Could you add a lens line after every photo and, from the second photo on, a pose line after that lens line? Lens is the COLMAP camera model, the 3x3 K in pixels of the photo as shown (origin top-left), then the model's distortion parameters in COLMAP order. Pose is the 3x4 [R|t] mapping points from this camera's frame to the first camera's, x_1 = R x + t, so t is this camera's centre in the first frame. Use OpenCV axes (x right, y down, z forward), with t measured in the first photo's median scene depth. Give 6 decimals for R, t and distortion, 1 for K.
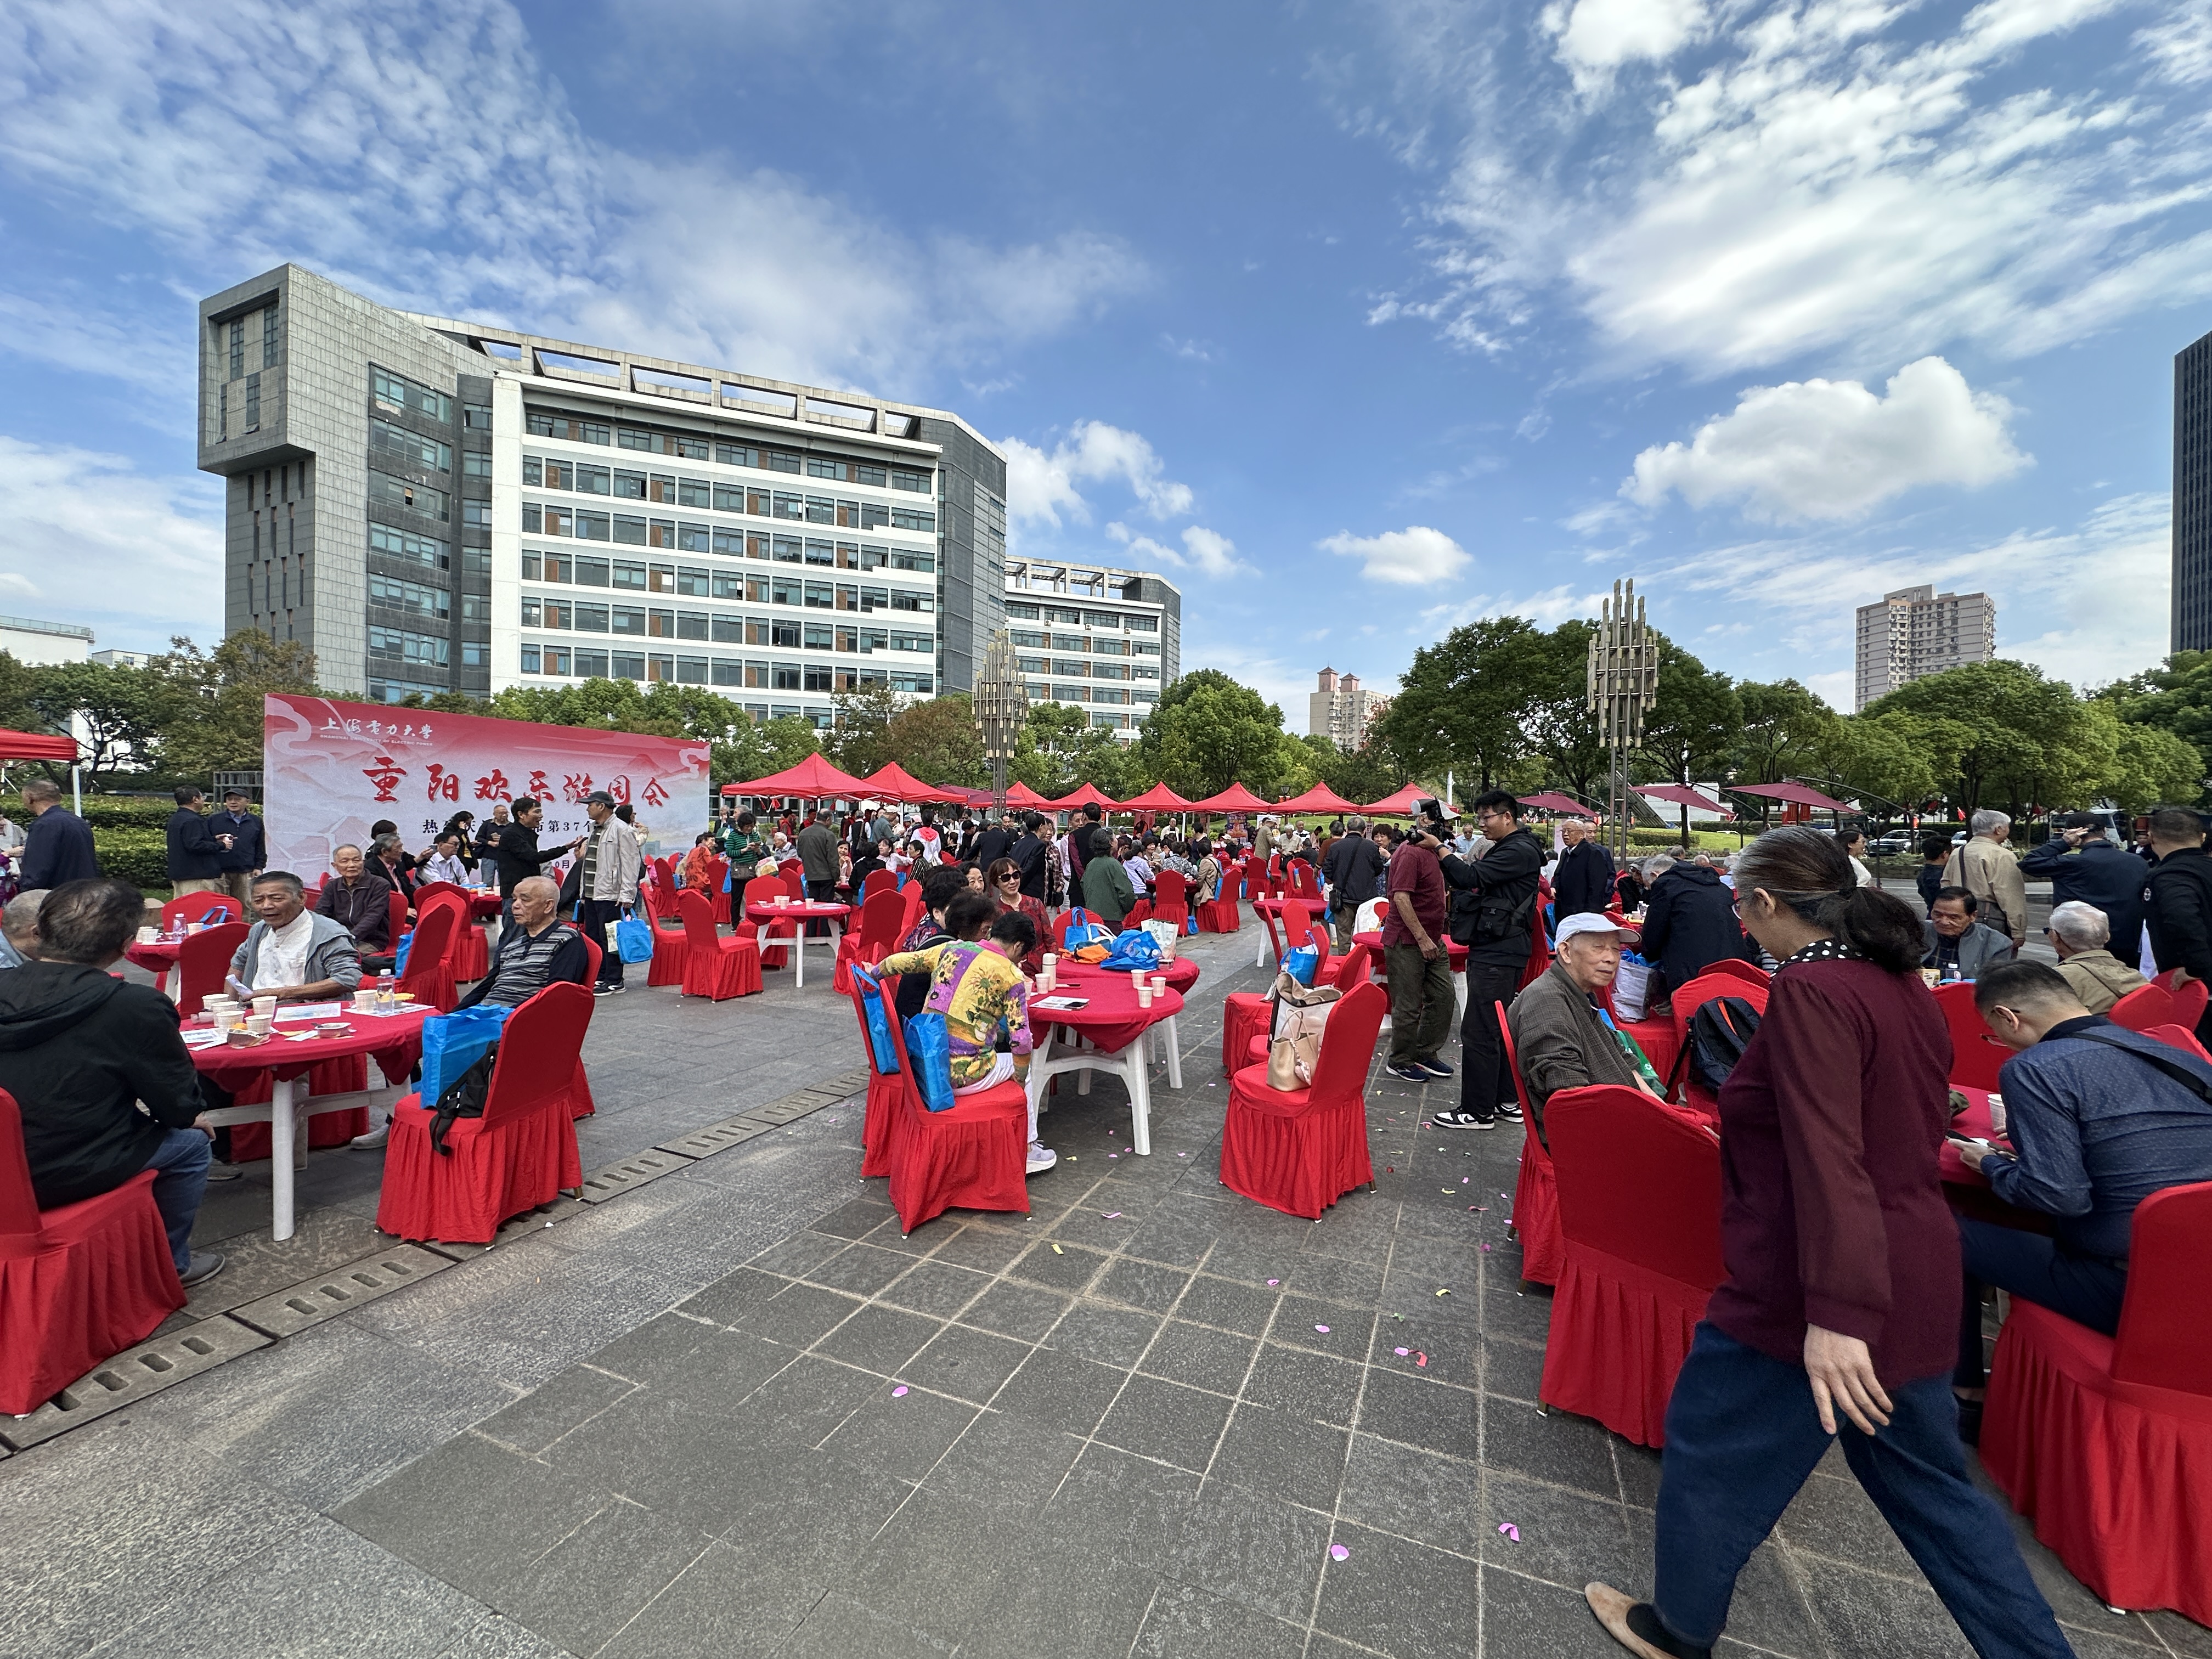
lens RADIAL K [[888.1, 0, 1100.7], [0, 888.1, 824.5], [0, 0, 1]] dist [0.001422, -0.000192]
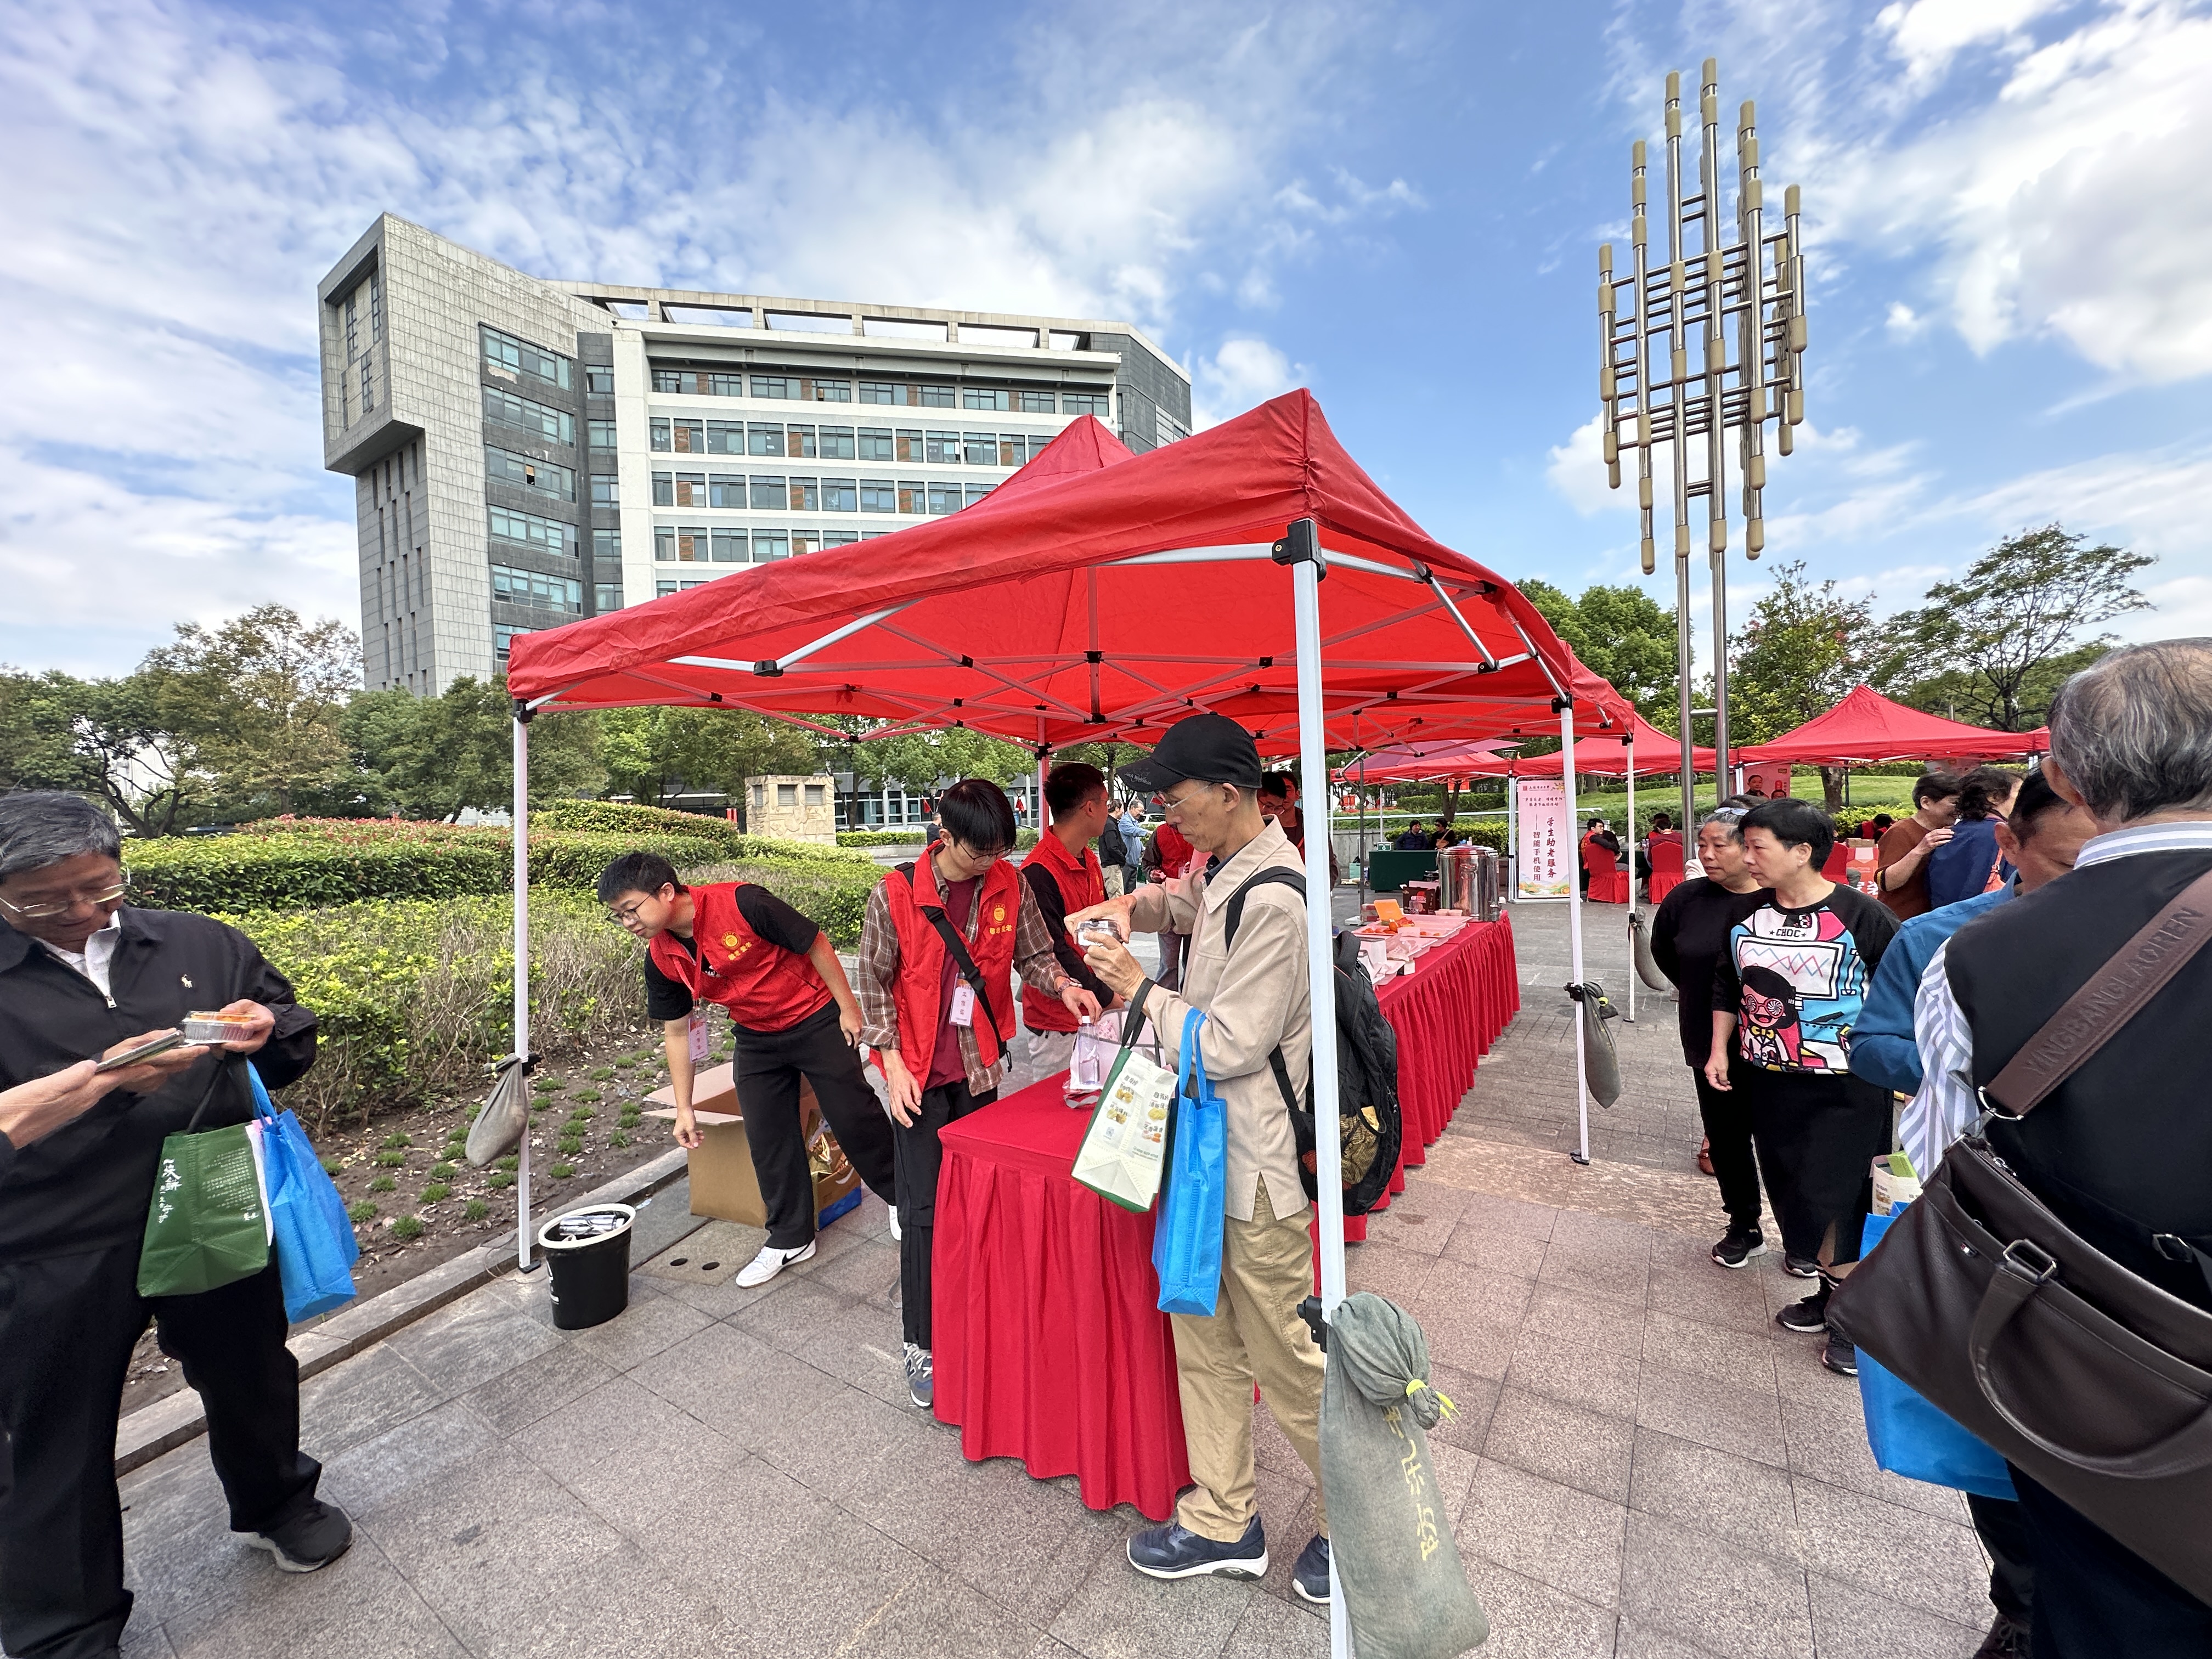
lens RADIAL K [[888.1, 0, 1100.7], [0, 888.1, 824.5], [0, 0, 1]] dist [0.001422, -0.000192]
pose [[0.981680, -0.047172, -0.184605, -0.083143], [0.048690, 0.998807, 0.003697, -0.001325], [0.184210, -0.012618, 0.982806, 0.241876]]
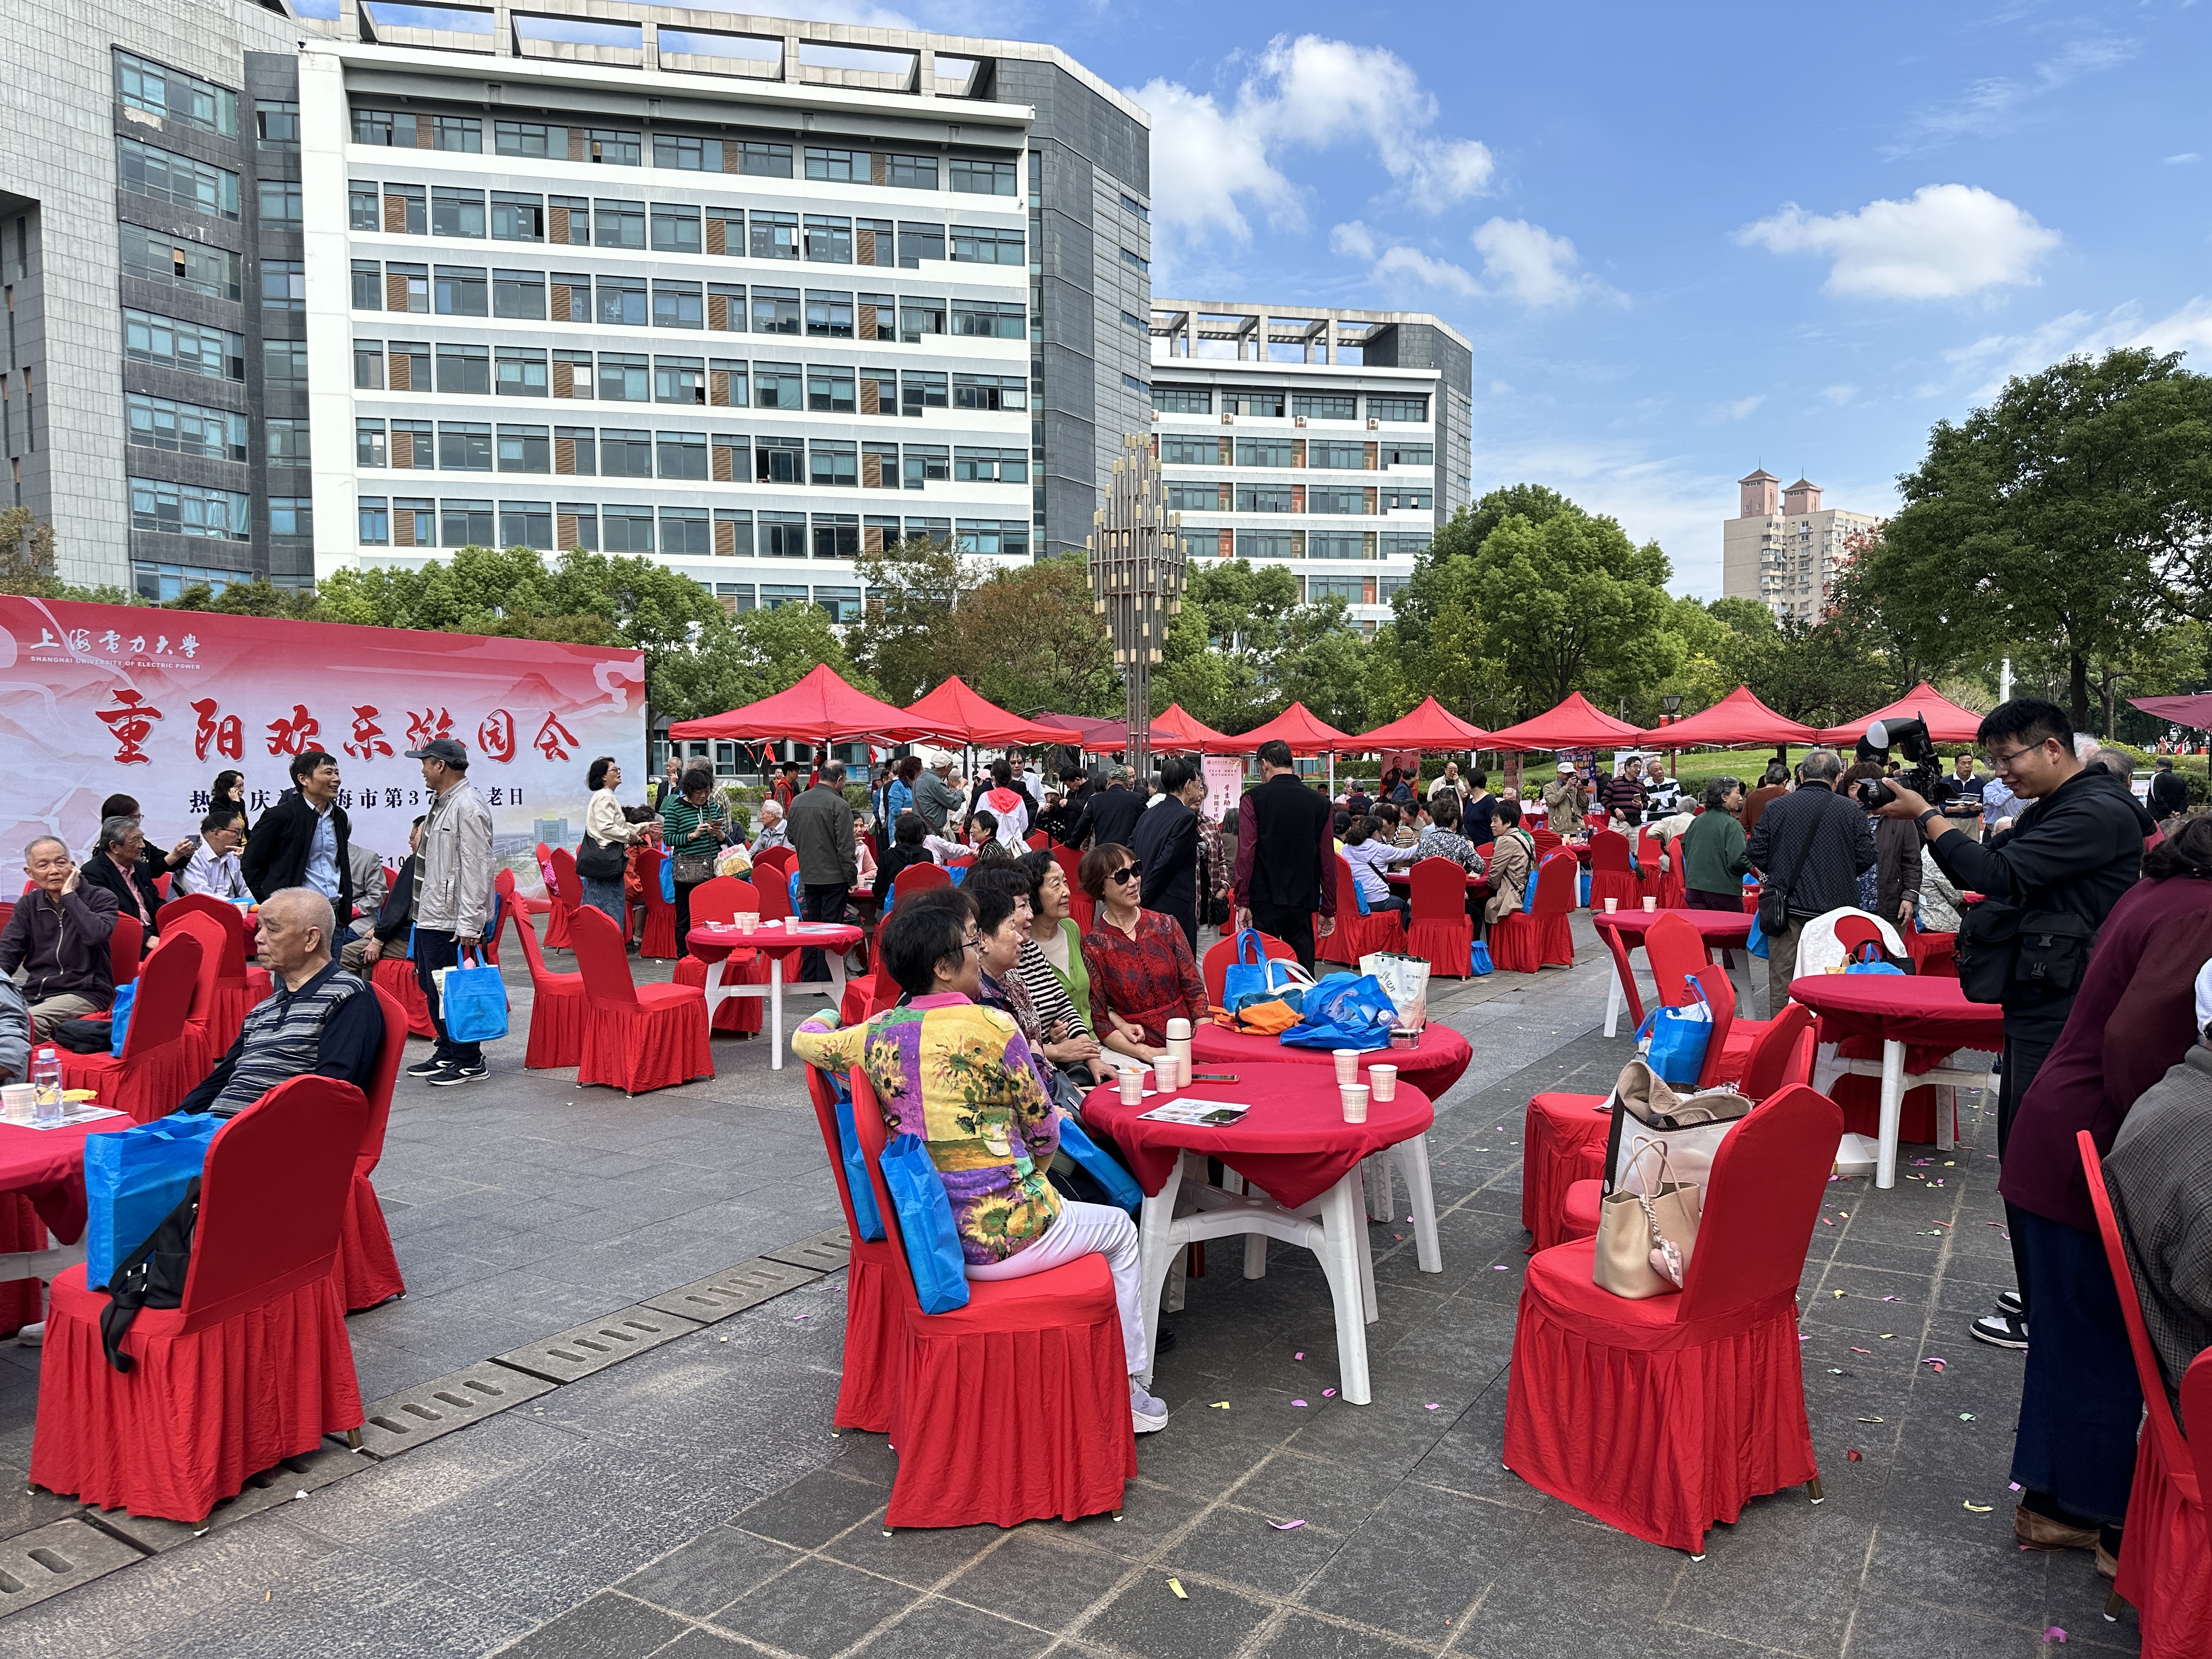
lens RADIAL K [[1563.0, 0, 1098.4], [0, 1563.0, 840.2], [0, 0, 1]] dist [0.037180, -0.041702]
pose [[0.988905, -0.015029, -0.147789, 0.002218], [0.020939, 0.999039, 0.038513, -0.000066], [0.147068, -0.041180, 0.988269, 0.004016]]
